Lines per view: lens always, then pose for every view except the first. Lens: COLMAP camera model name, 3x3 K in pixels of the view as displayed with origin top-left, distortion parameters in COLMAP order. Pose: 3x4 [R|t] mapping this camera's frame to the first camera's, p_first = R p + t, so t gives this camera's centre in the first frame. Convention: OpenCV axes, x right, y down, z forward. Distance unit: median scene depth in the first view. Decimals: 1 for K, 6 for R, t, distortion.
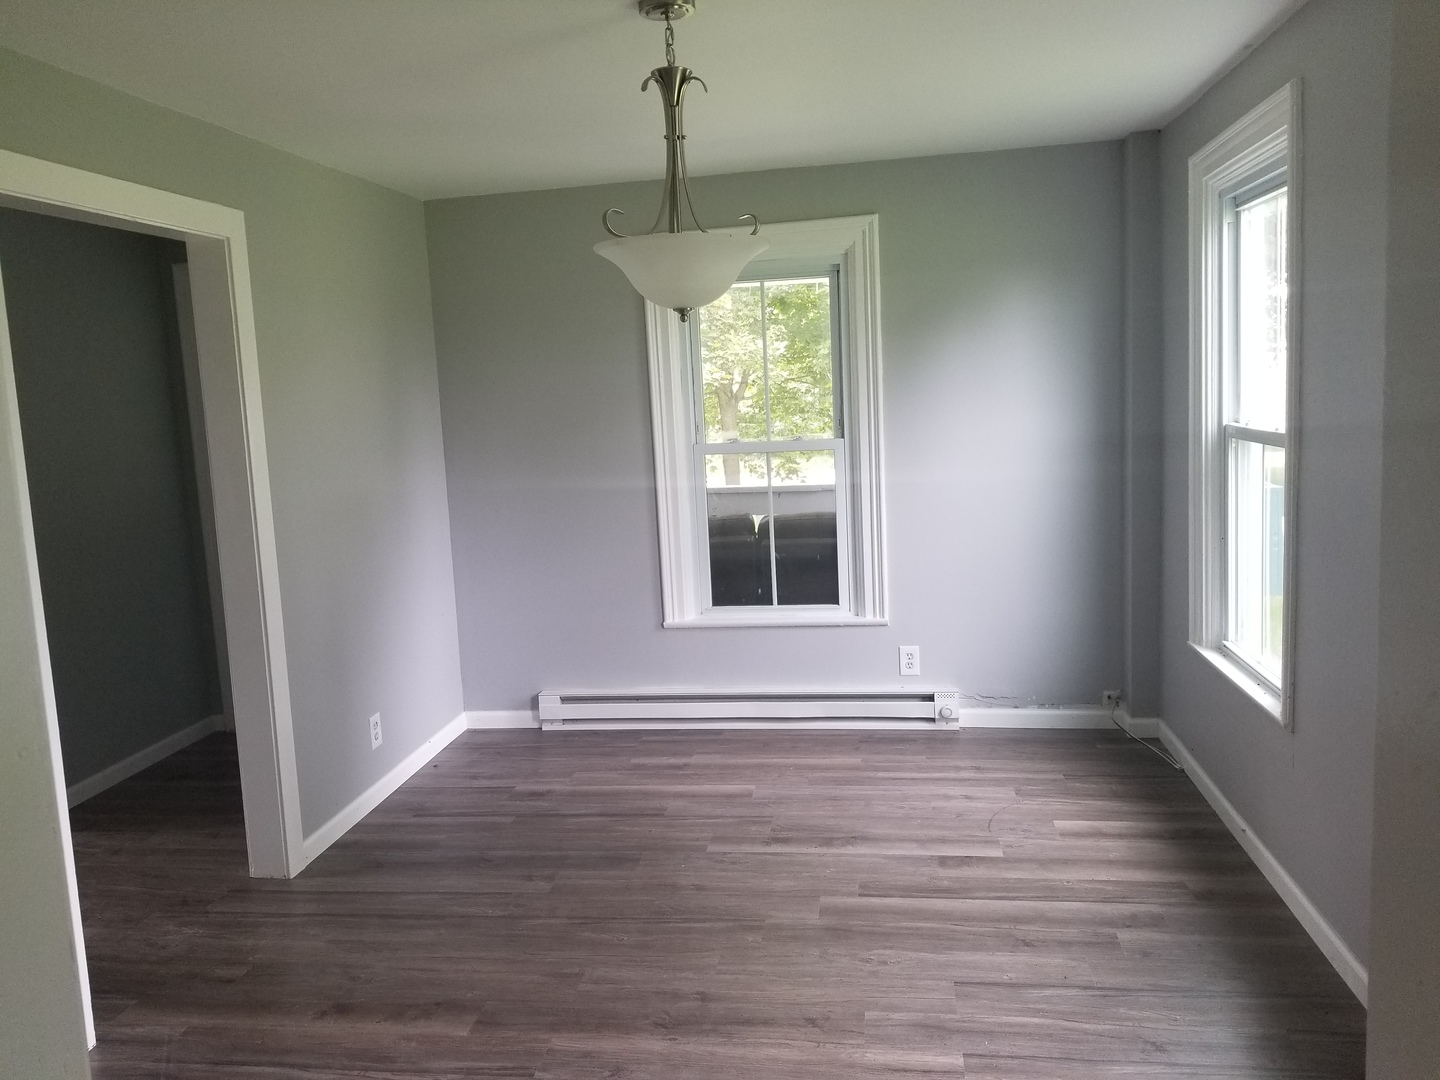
lens RADIAL K [[1106.4, 0, 711.1], [0, 1106.4, 533.3], [0, 0, 1]] dist [0.070781, -0.106737]
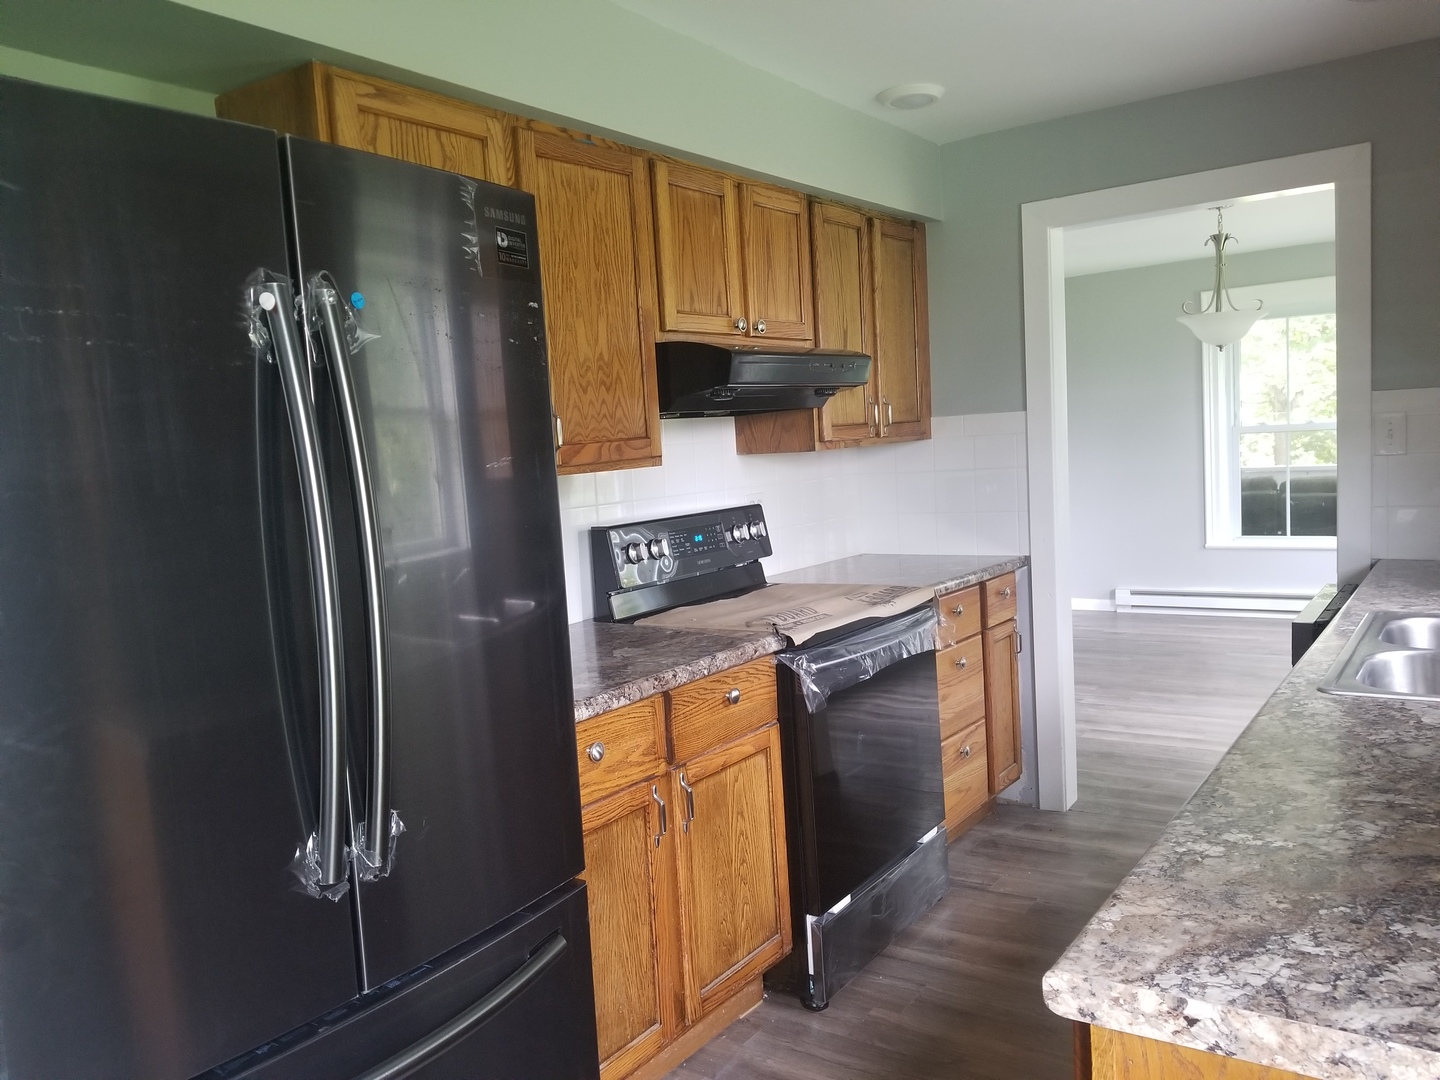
lens RADIAL K [[1106.4, 0, 712.4], [0, 1106.4, 552.3], [0, 0, 1]] dist [0.070781, -0.106737]
pose [[0.894416, 0.036325, -0.445758, 0.037857], [-0.041548, 0.999135, -0.001946, 0.124426], [0.445302, 0.020261, 0.895151, -0.700094]]
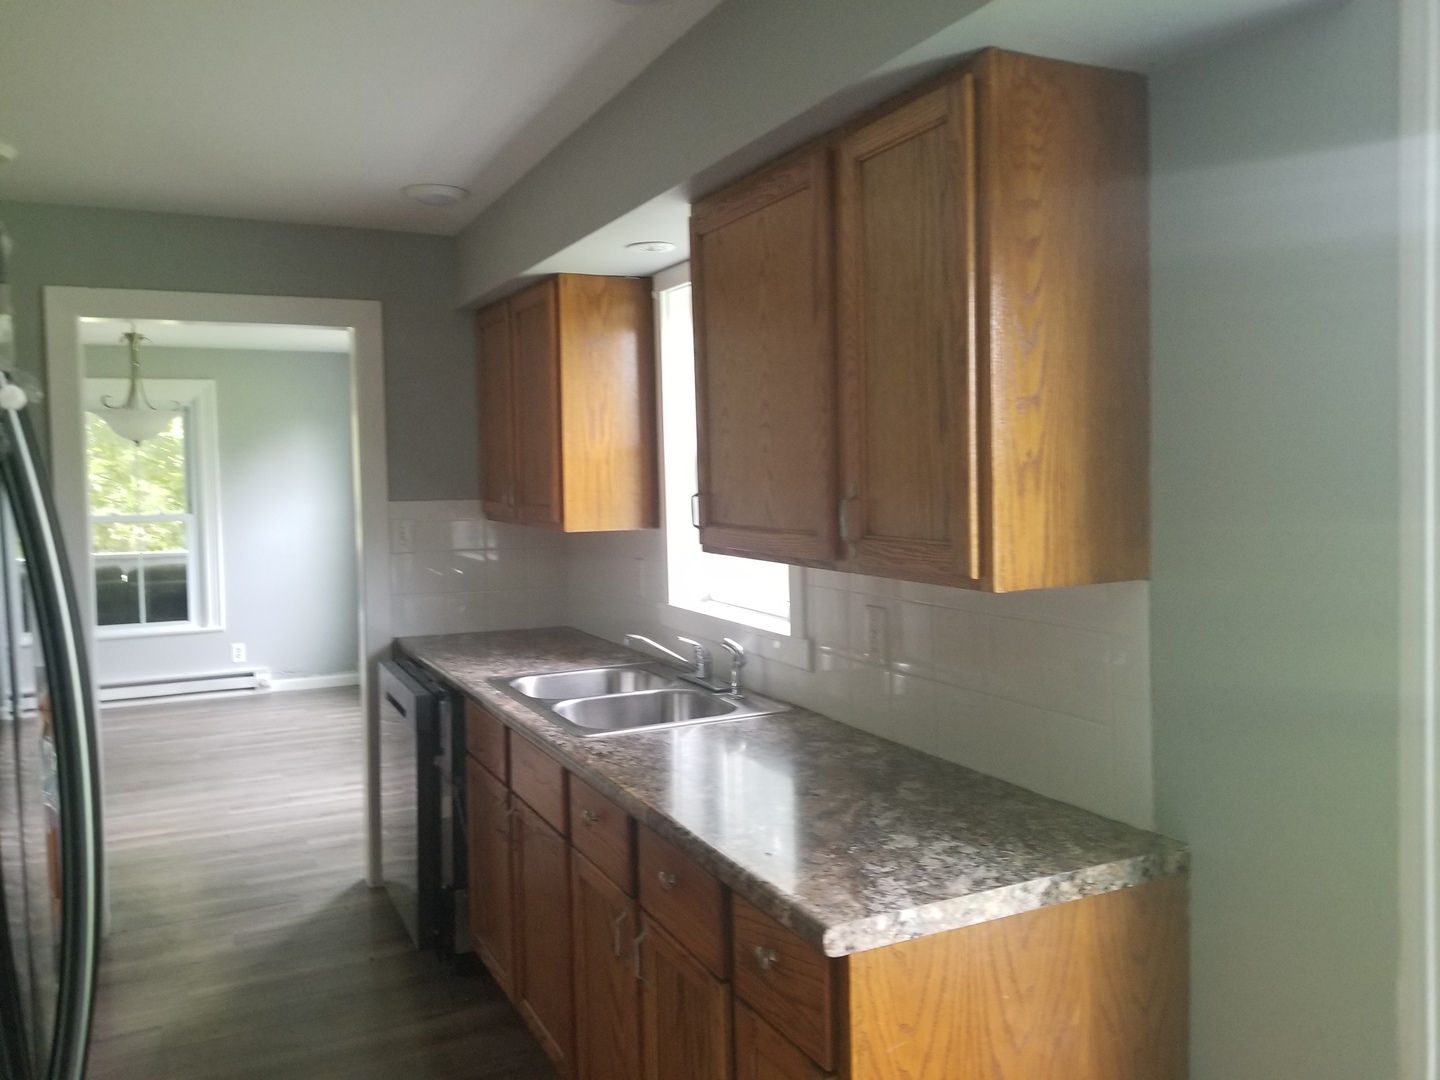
lens RADIAL K [[1106.4, 0, 713.1], [0, 1106.4, 533.1], [0, 0, 1]] dist [0.070781, -0.106737]
pose [[0.820046, 0.006369, 0.572262, -0.183306], [0.051889, 0.994992, -0.085430, 0.115869], [-0.569941, 0.099750, 0.815609, -0.725637]]
